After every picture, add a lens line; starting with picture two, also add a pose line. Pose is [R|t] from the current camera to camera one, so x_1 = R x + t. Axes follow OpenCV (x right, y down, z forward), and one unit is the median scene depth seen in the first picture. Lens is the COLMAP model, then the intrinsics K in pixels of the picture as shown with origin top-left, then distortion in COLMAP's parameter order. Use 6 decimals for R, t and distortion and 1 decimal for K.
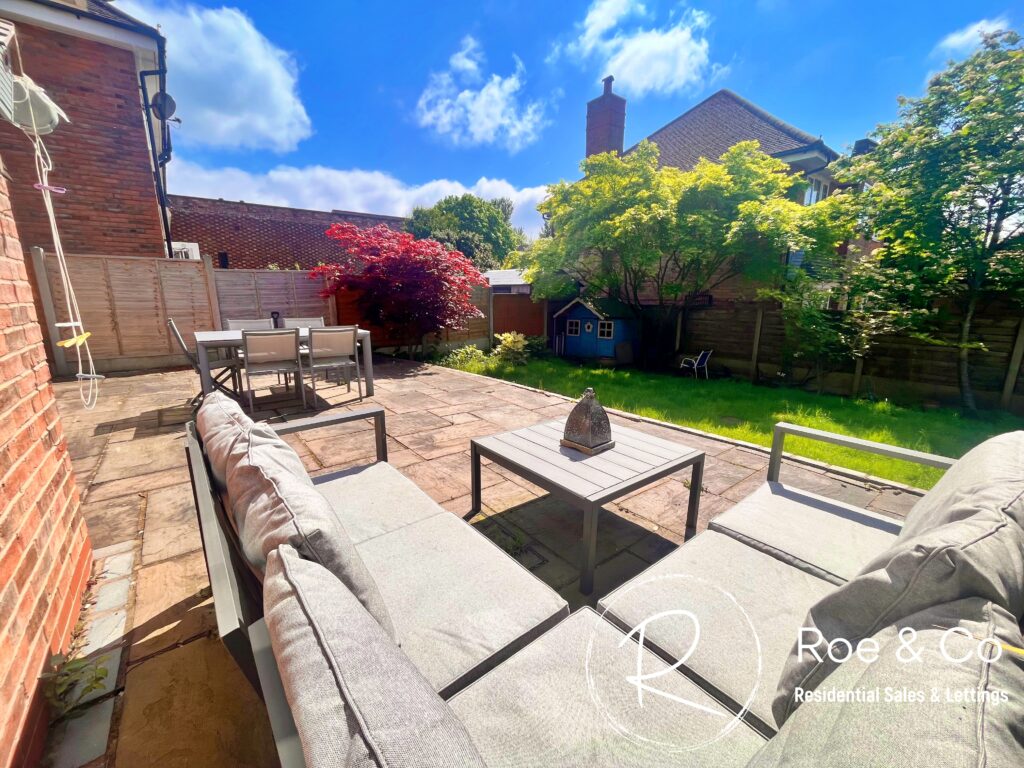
lens RADIAL K [[416.0, 0, 513.1], [0, 416.0, 378.4], [0, 0, 1]] dist [-0.002252, -0.000382]
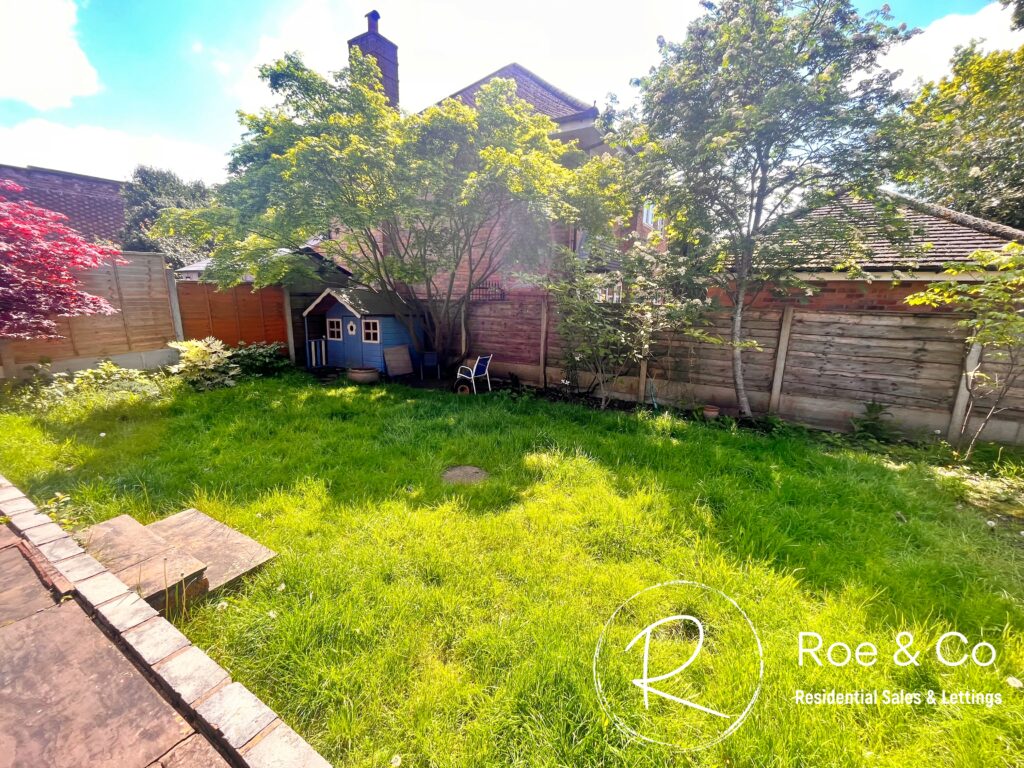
lens RADIAL K [[416.0, 0, 513.1], [0, 416.0, 378.4], [0, 0, 1]] dist [-0.002252, -0.000382]
pose [[0.939993, -0.059543, 0.335958, 0.301535], [0.058996, 0.998188, 0.011846, -0.036030], [-0.336055, 0.008685, 0.941802, 0.291005]]
